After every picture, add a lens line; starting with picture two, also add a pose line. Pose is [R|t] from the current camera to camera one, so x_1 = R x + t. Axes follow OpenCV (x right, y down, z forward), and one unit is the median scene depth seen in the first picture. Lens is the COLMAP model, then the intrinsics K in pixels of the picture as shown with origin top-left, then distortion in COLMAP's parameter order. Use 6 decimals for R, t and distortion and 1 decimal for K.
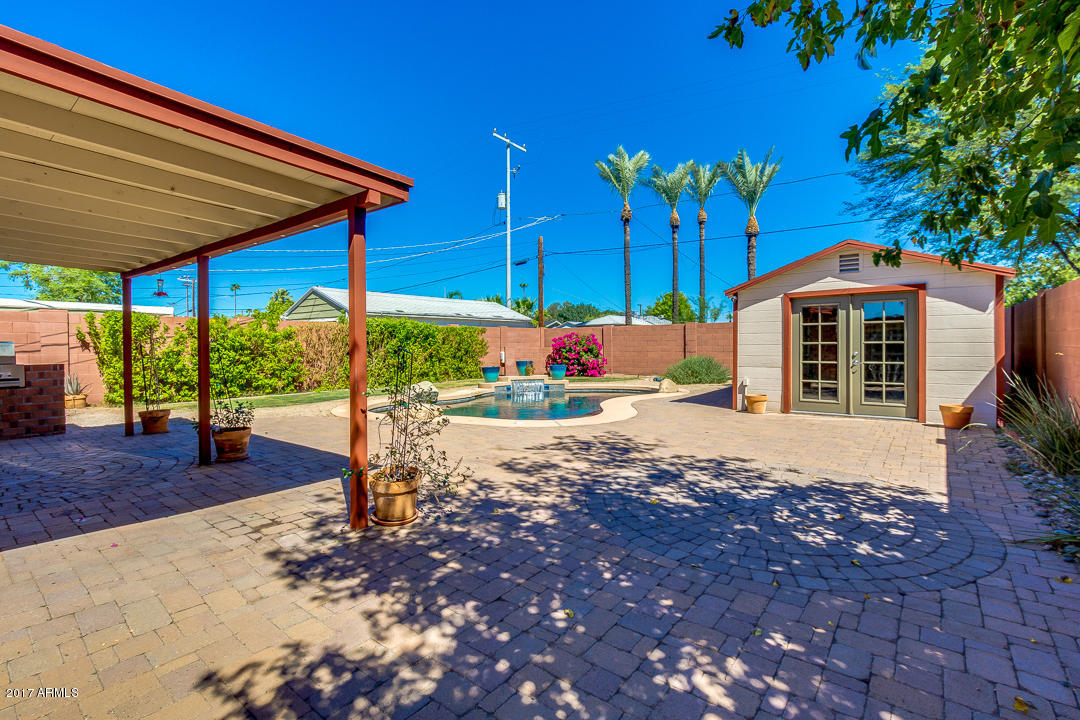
lens RADIAL K [[506.1, 0, 536.8], [0, 506.1, 349.6], [0, 0, 1]] dist [0.000813, -0.000189]
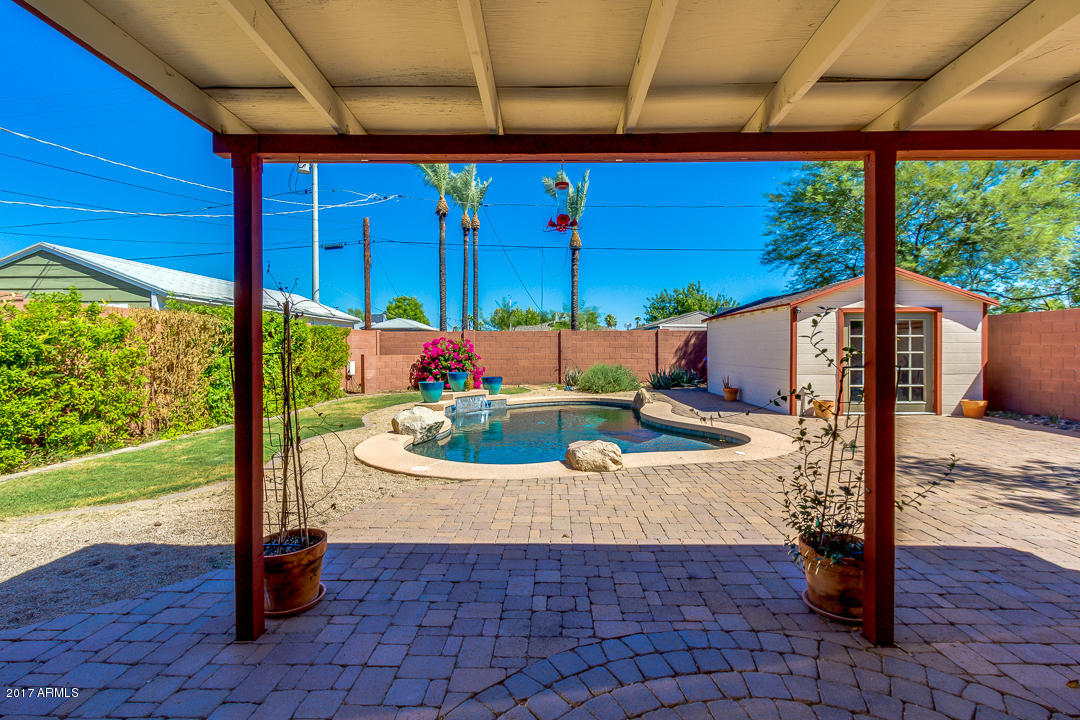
lens RADIAL K [[503.4, 0, 542.6], [0, 503.4, 352.2], [0, 0, 1]] dist [0.001000, 0.000118]
pose [[0.788876, 0.000720, 0.614552, -0.481462], [0.002448, 0.999988, -0.004313, -0.006853], [-0.614547, 0.004907, 0.788865, 0.349086]]
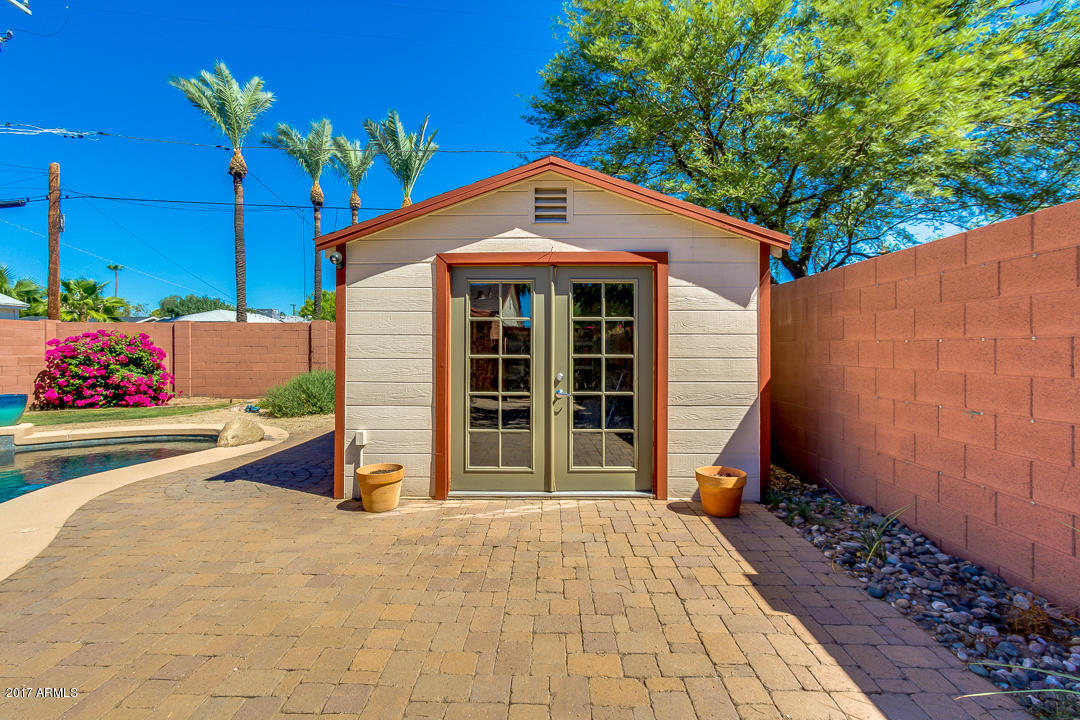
lens RADIAL K [[491.7, 0, 555.4], [0, 491.7, 354.8], [0, 0, 1]] dist [-0.000431, -0.000292]
pose [[0.779377, 0.001002, 0.626555, 0.187375], [-0.000979, 0.999999, -0.000381, -0.009172], [-0.626555, -0.000316, 0.779377, 0.372576]]
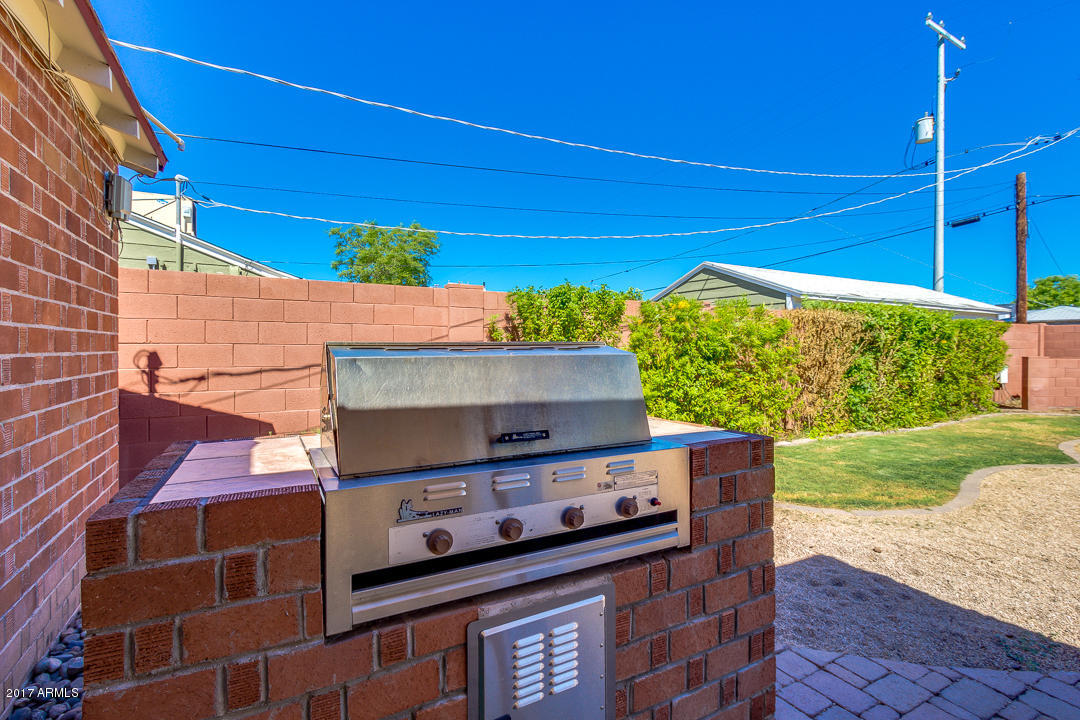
lens RADIAL K [[503.4, 0, 542.6], [0, 503.4, 352.2], [0, 0, 1]] dist [0.001000, 0.000118]
pose [[0.929863, 0.014648, -0.367614, -0.543154], [-0.014353, 0.999891, 0.003535, -0.006704], [0.367625, 0.001989, 0.929972, 0.420656]]
